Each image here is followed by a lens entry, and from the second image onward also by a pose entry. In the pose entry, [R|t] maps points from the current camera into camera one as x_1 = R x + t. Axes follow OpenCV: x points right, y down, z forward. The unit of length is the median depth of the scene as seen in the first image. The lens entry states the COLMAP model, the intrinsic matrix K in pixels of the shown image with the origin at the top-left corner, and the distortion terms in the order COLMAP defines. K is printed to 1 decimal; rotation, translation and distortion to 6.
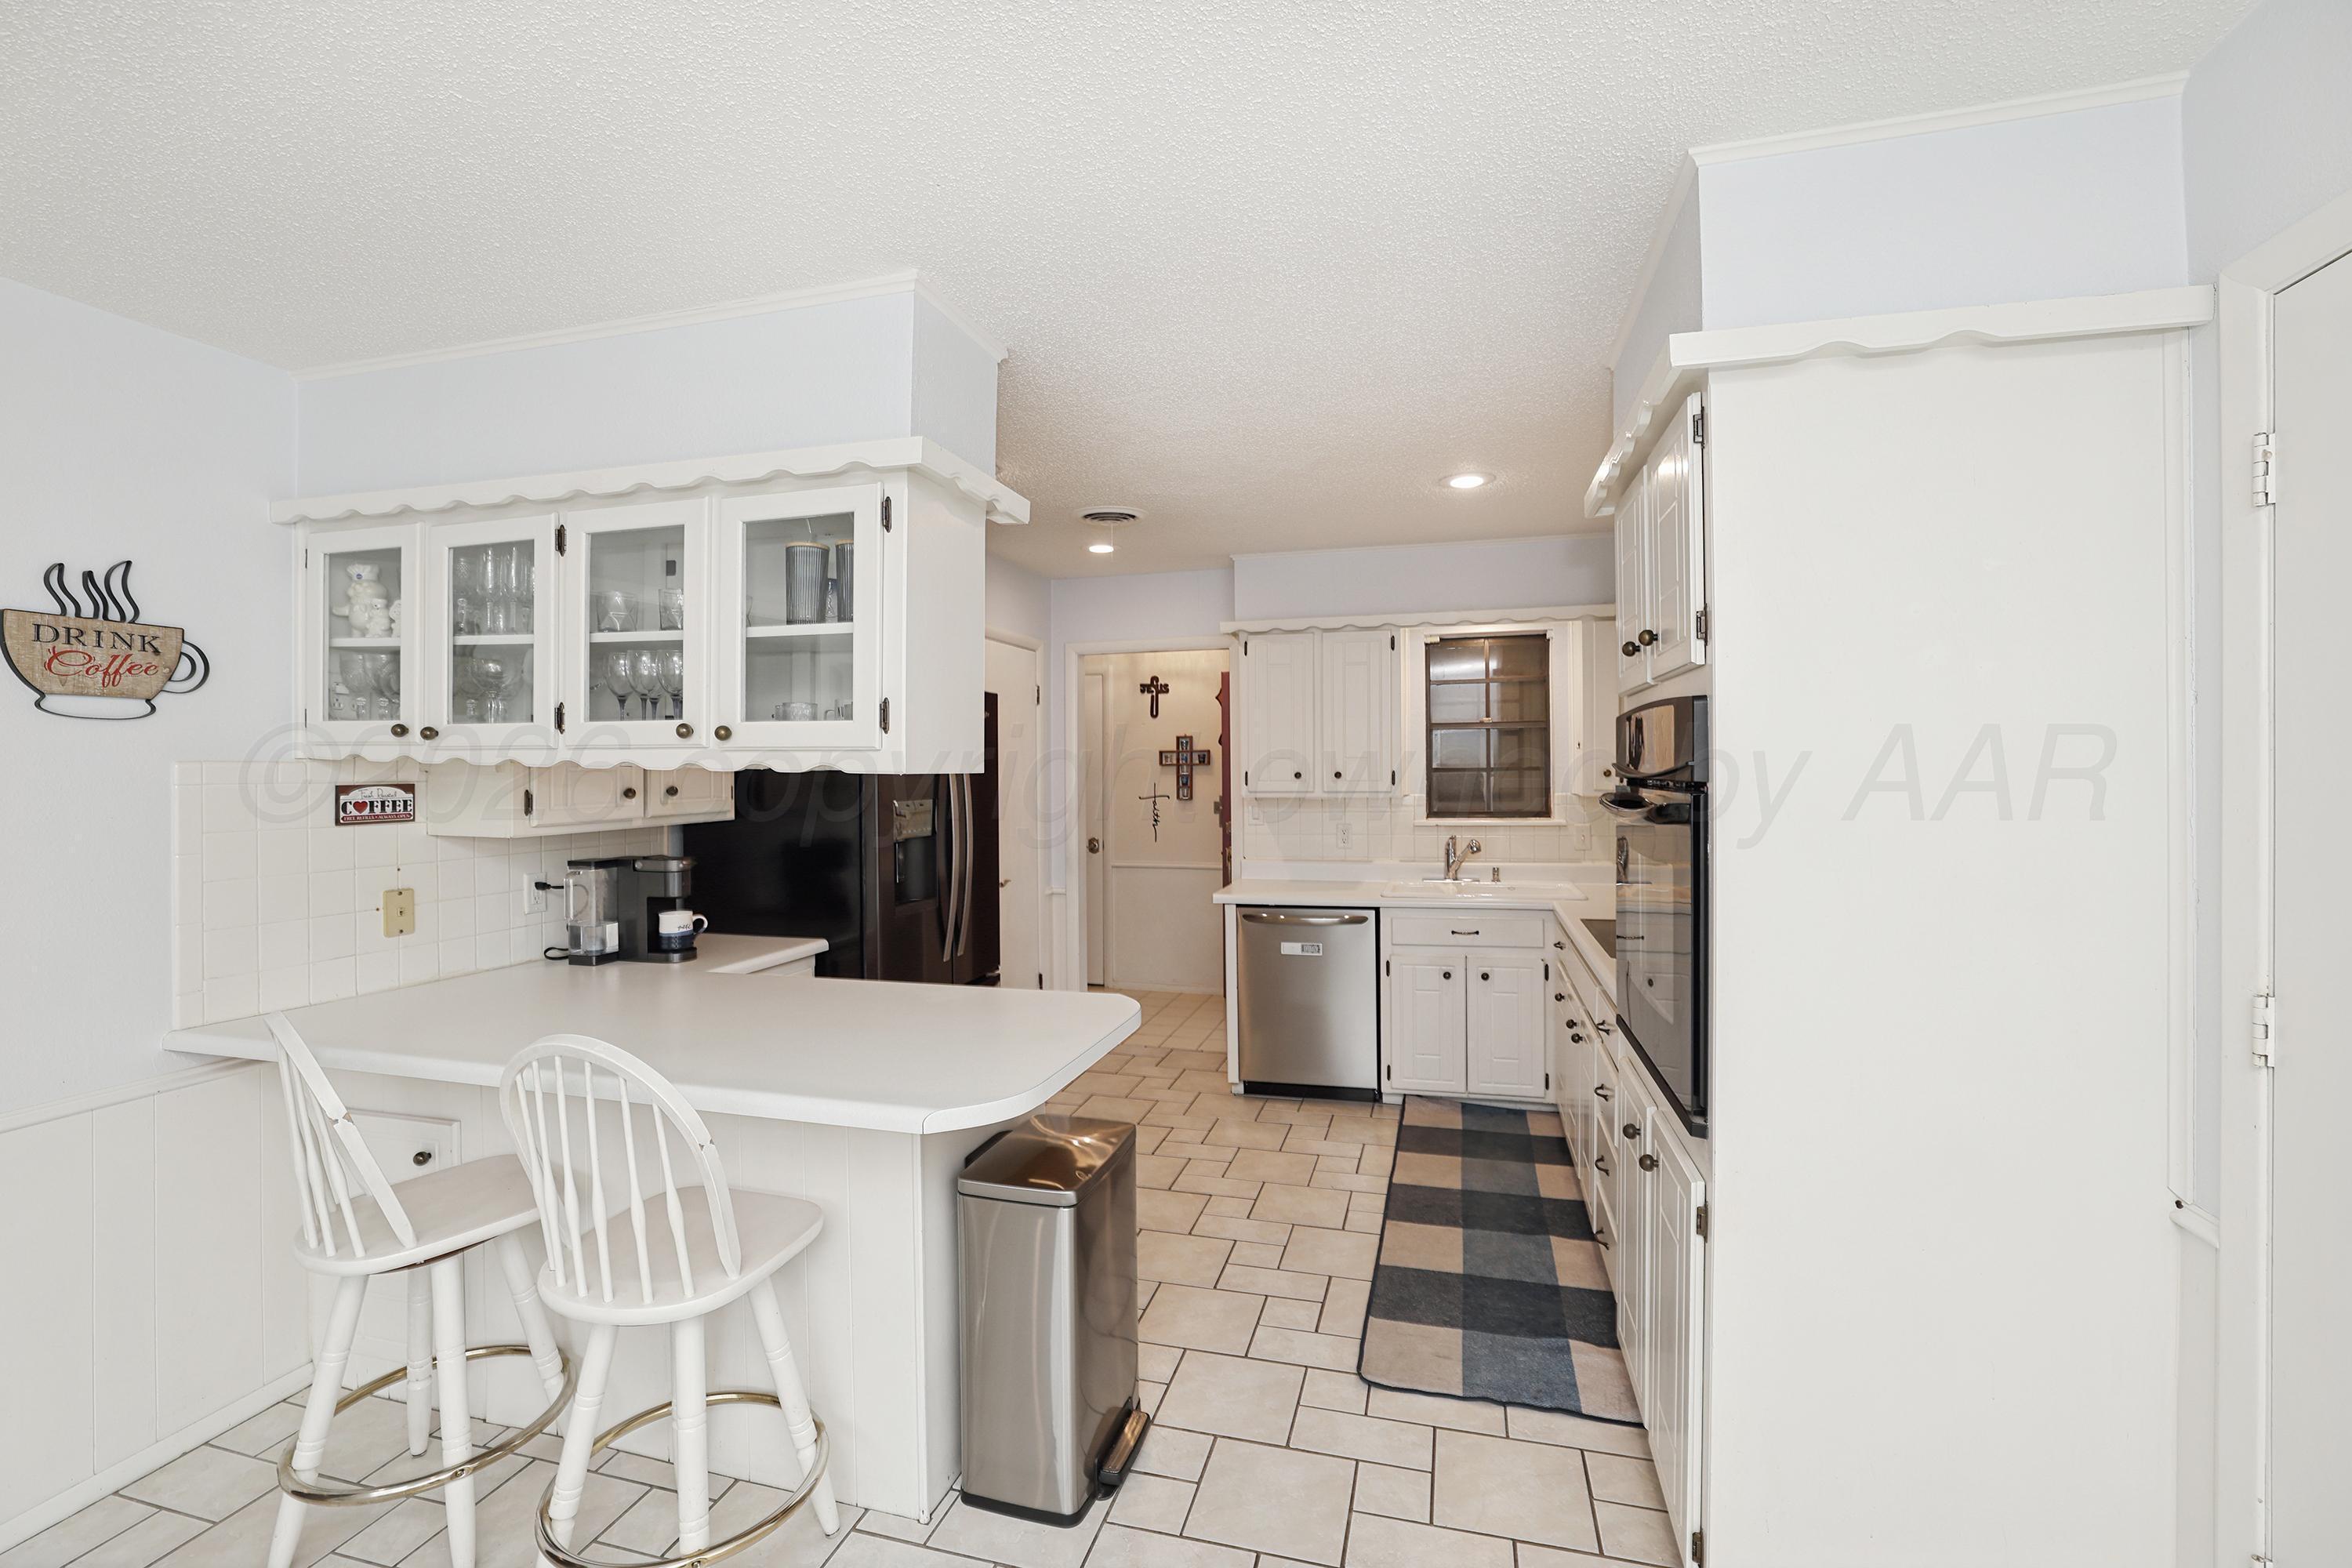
lens RADIAL K [[1037.4, 0, 1172.1], [0, 1037.4, 733.0], [0, 0, 1]] dist [-0.035210, 0.016775]
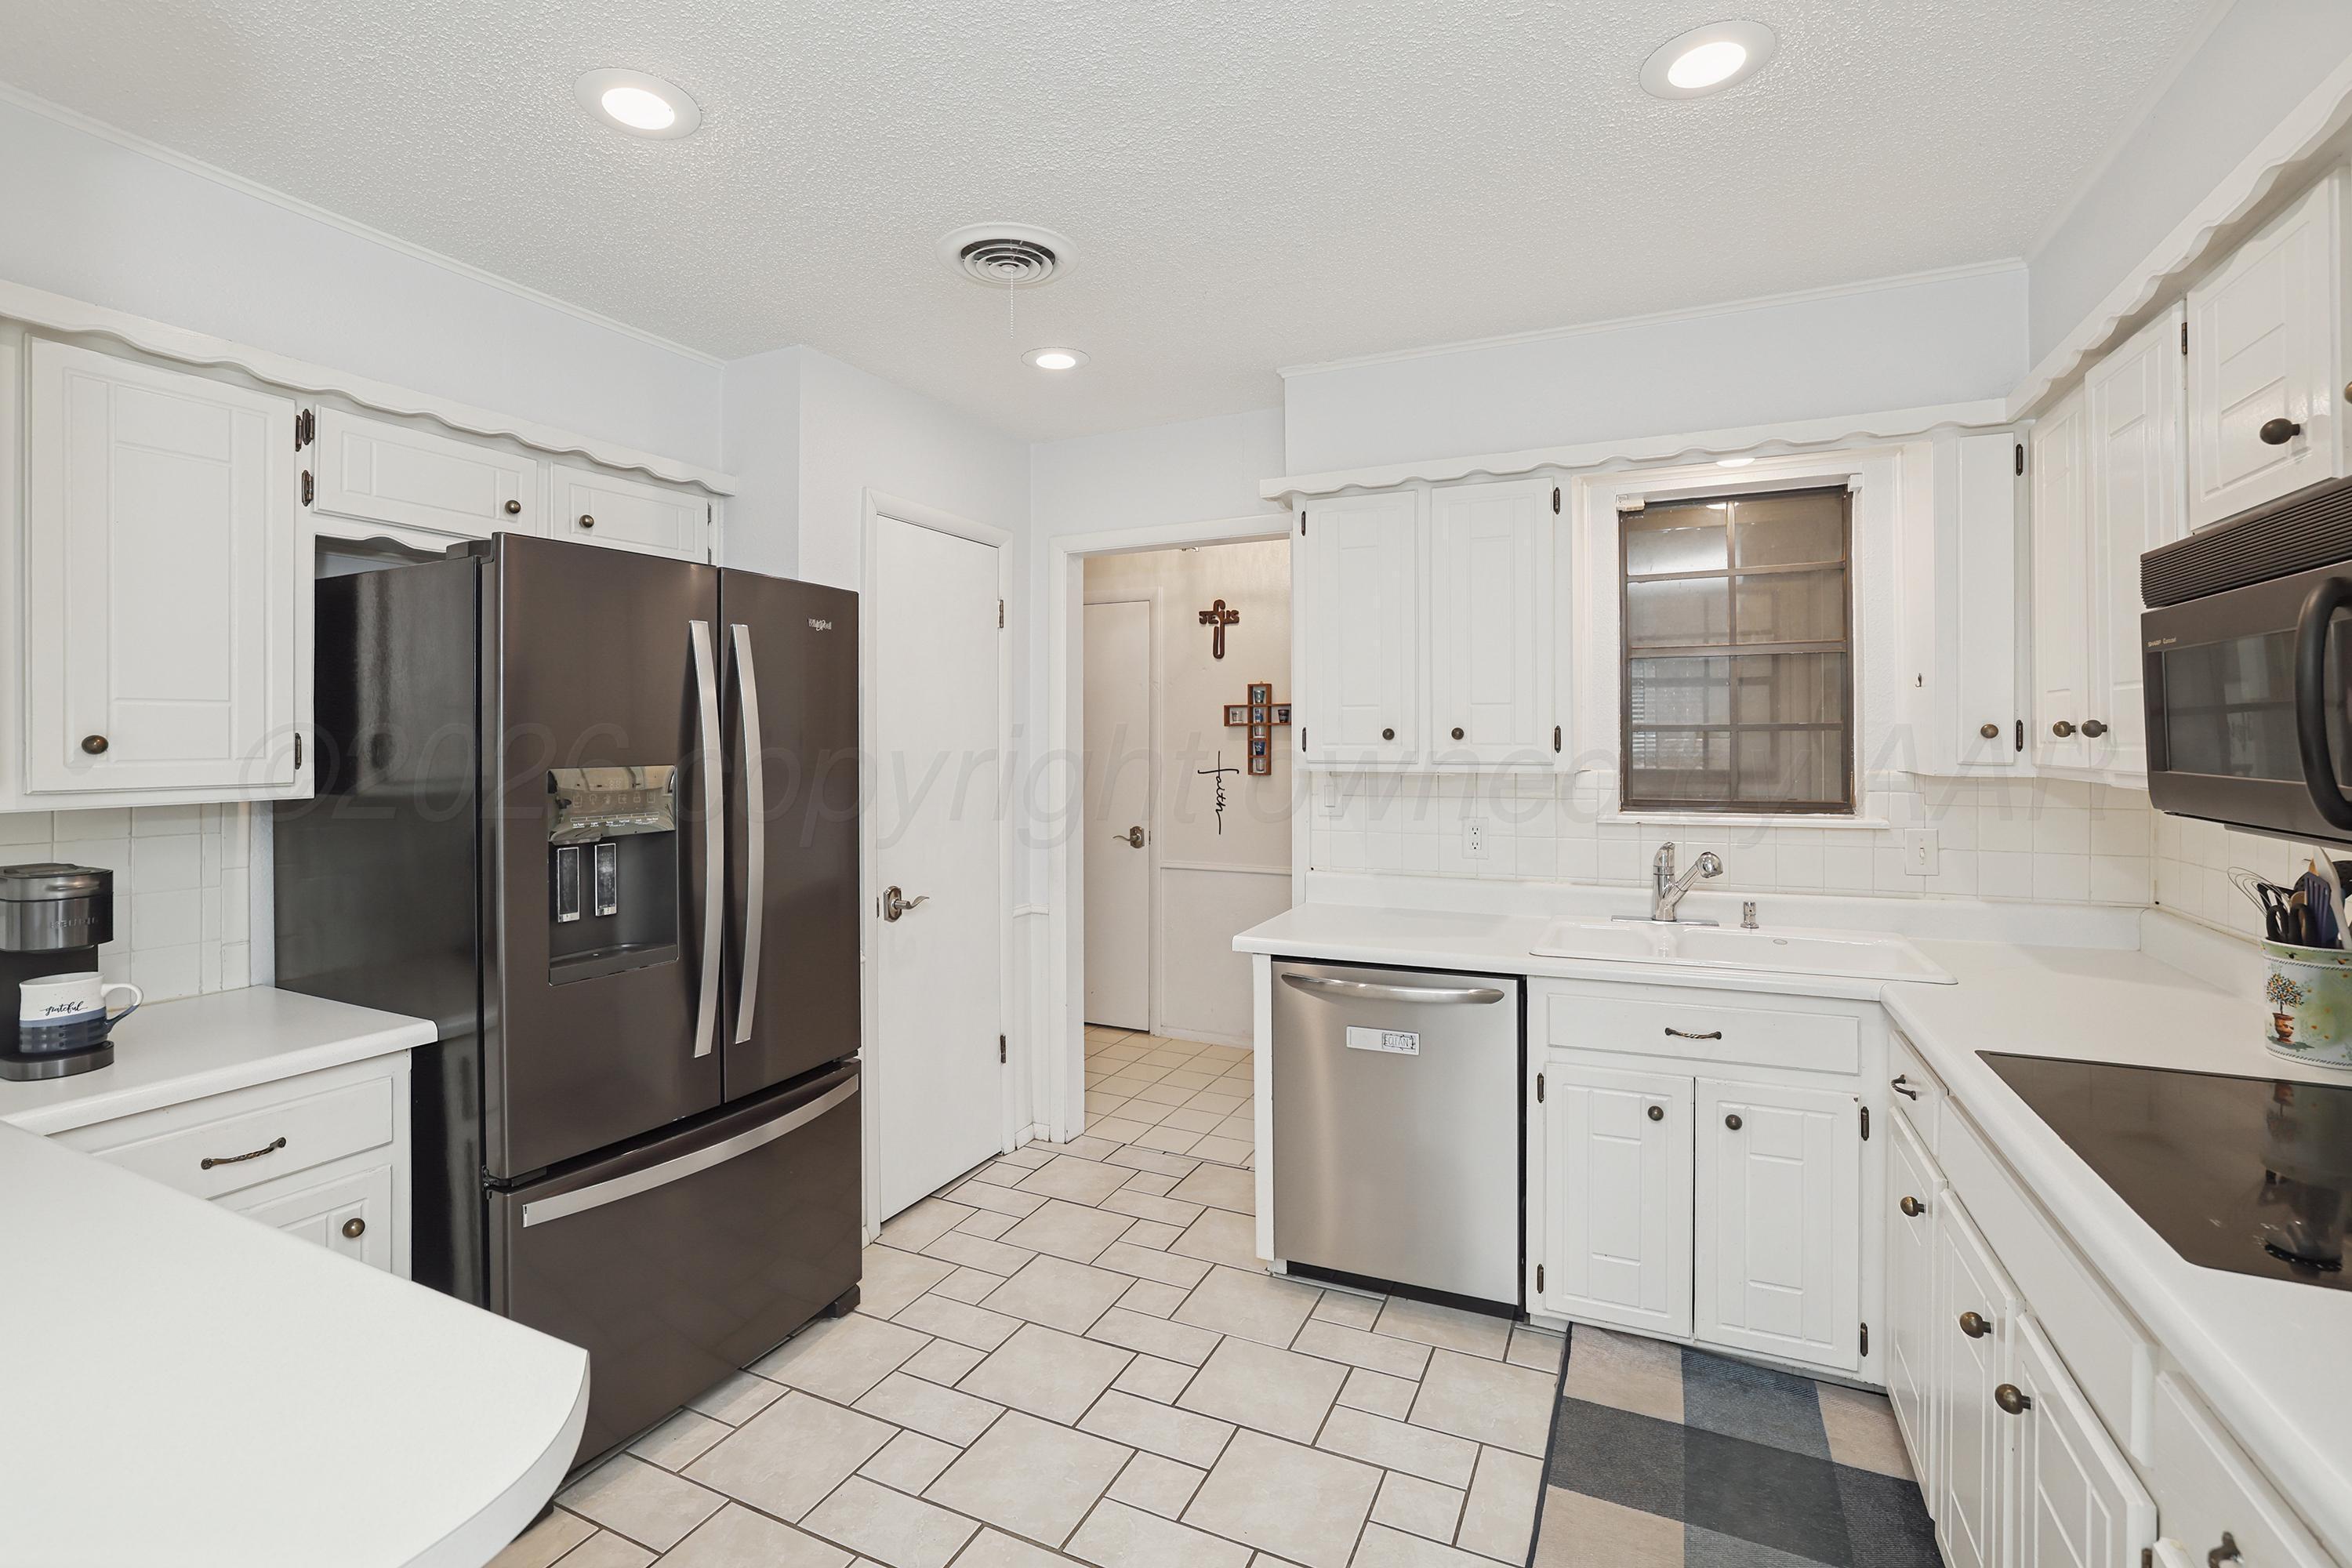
lens RADIAL K [[1041.1, 0, 1177.5], [0, 1041.1, 717.1], [0, 0, 1]] dist [-0.036566, 0.016471]
pose [[0.985258, 0.003018, -0.171049, 0.105279], [-0.001630, 0.999965, 0.008259, 0.026610], [0.171068, -0.007858, 0.985228, 0.405120]]
